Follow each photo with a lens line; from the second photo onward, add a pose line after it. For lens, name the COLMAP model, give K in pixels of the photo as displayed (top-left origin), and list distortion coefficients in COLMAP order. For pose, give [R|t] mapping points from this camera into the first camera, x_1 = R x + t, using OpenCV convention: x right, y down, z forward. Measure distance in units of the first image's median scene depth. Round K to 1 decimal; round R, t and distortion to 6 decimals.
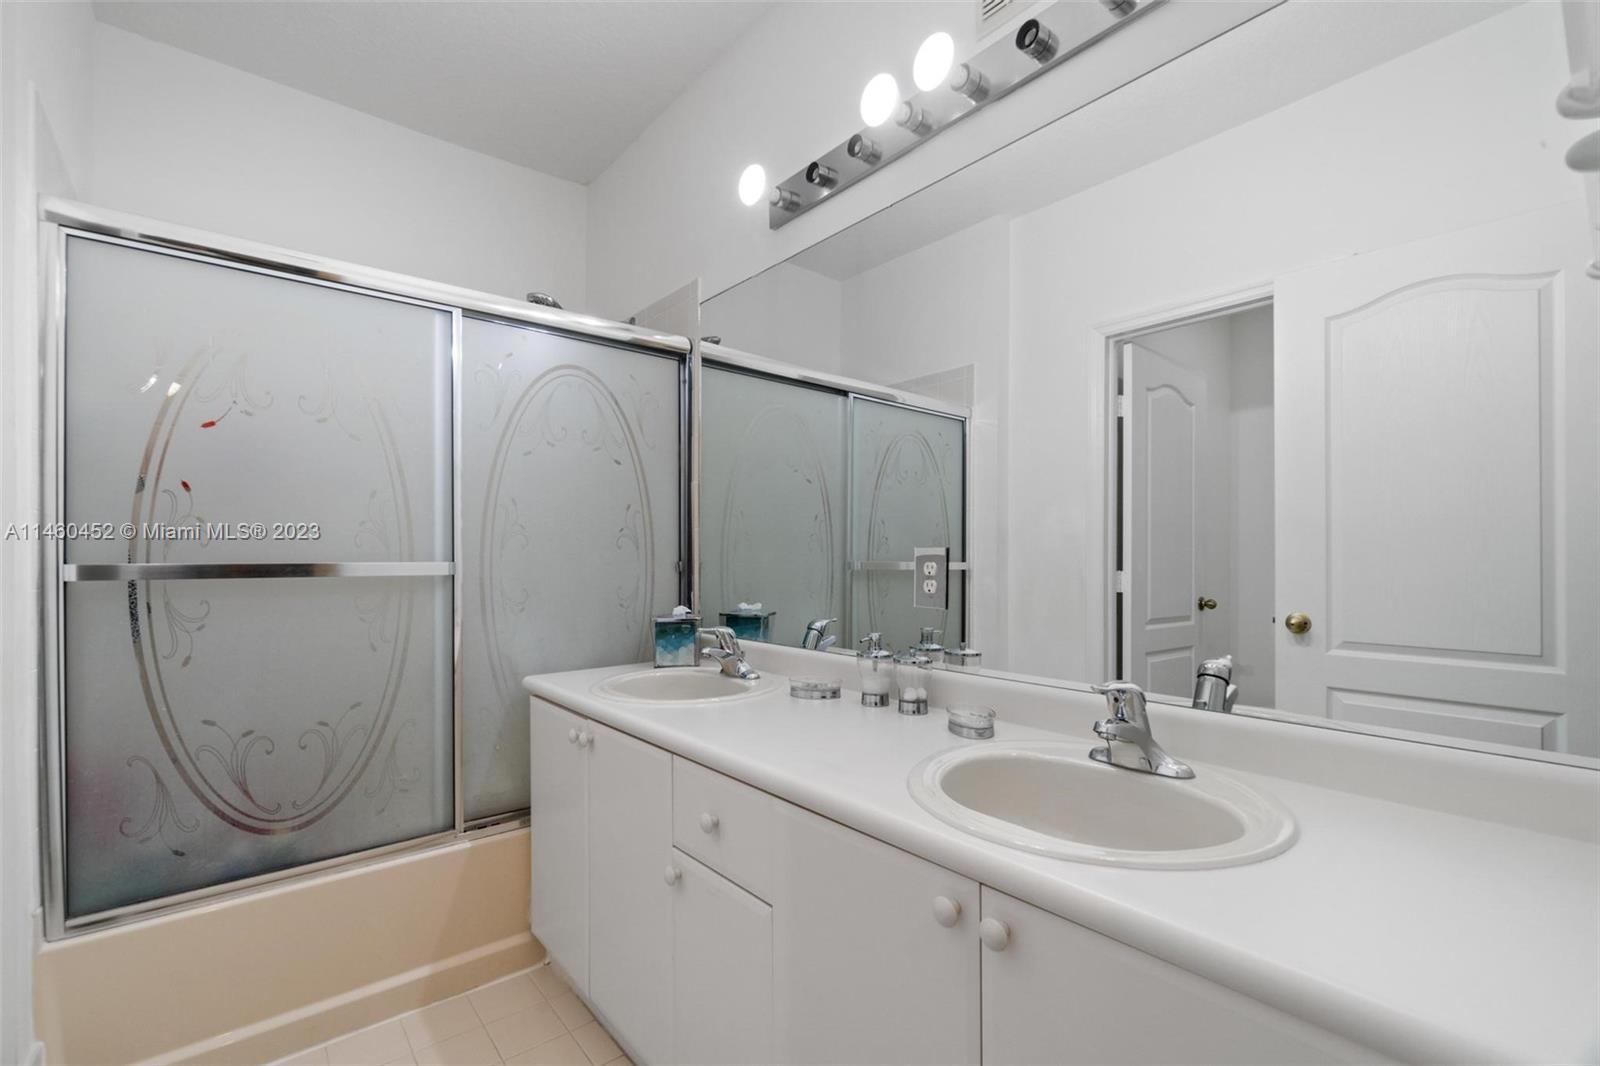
lens RADIAL K [[707.6, 0, 803.9], [0, 707.6, 554.6], [0, 0, 1]] dist [-0.004205, 0.000415]
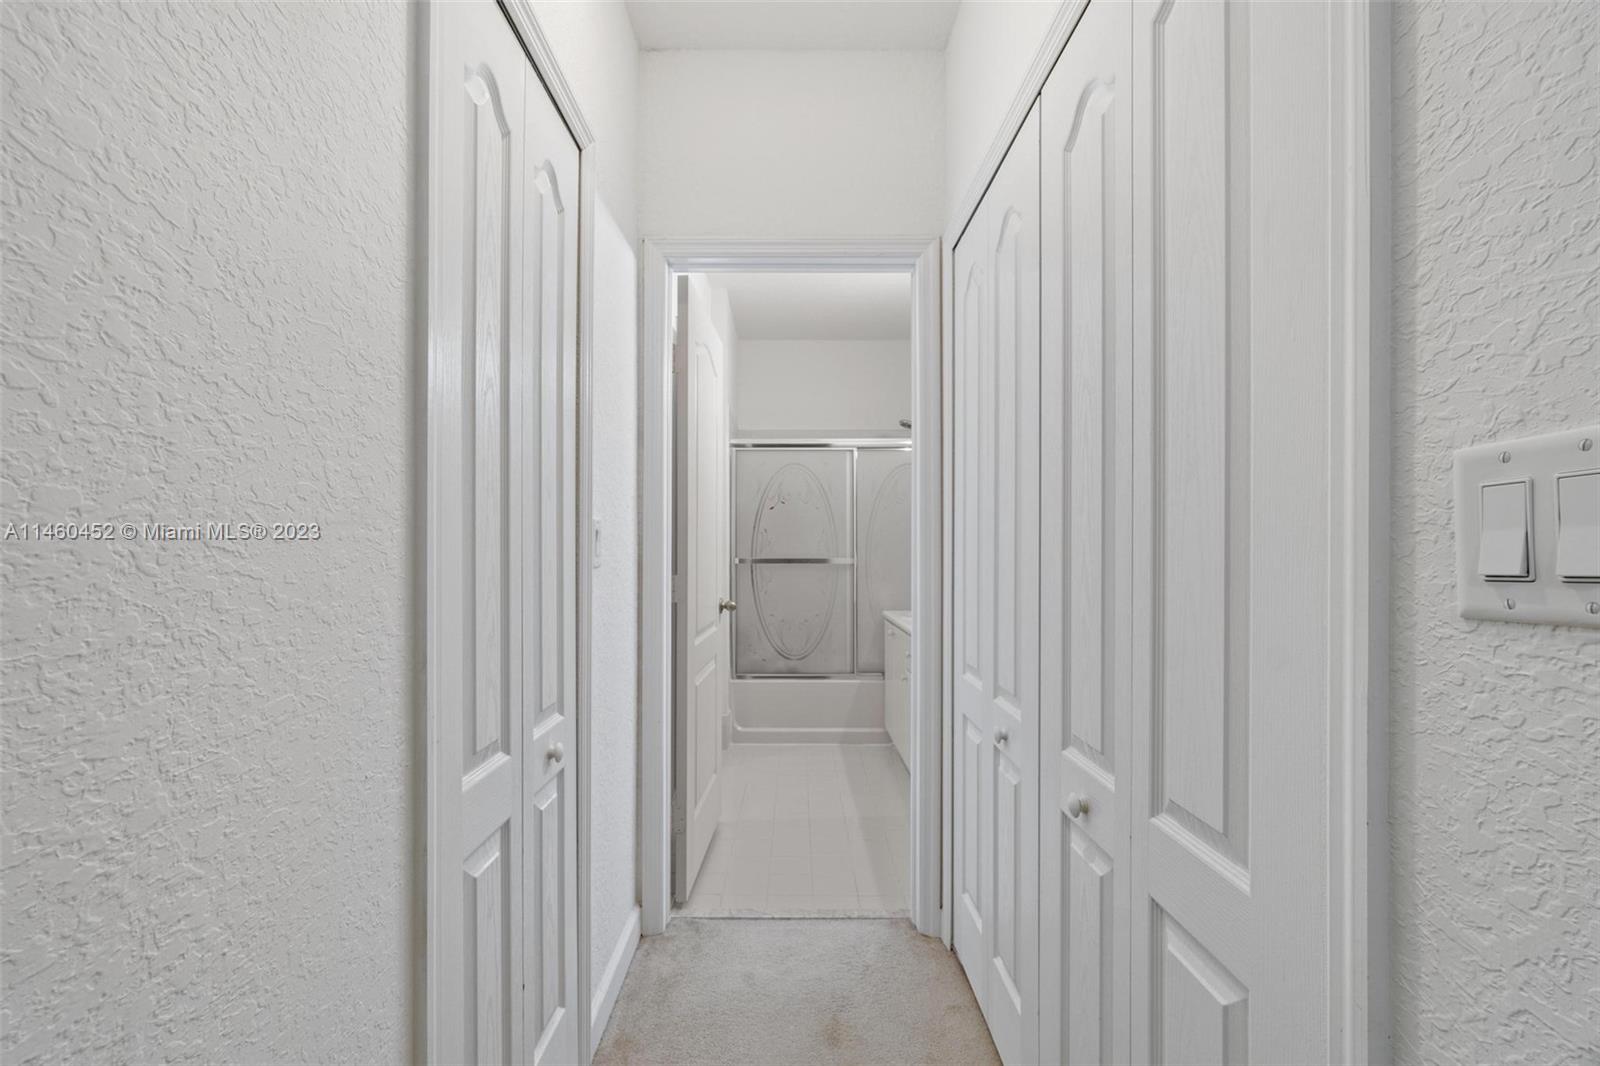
lens RADIAL K [[707.6, 0, 800.2], [0, 707.6, 546.5], [0, 0, 1]] dist [-0.004205, 0.000415]
pose [[0.762475, -0.001862, -0.647015, 0.870042], [-0.000607, 0.999993, -0.003593, -0.019224], [0.647018, 0.003133, 0.762469, -0.877118]]
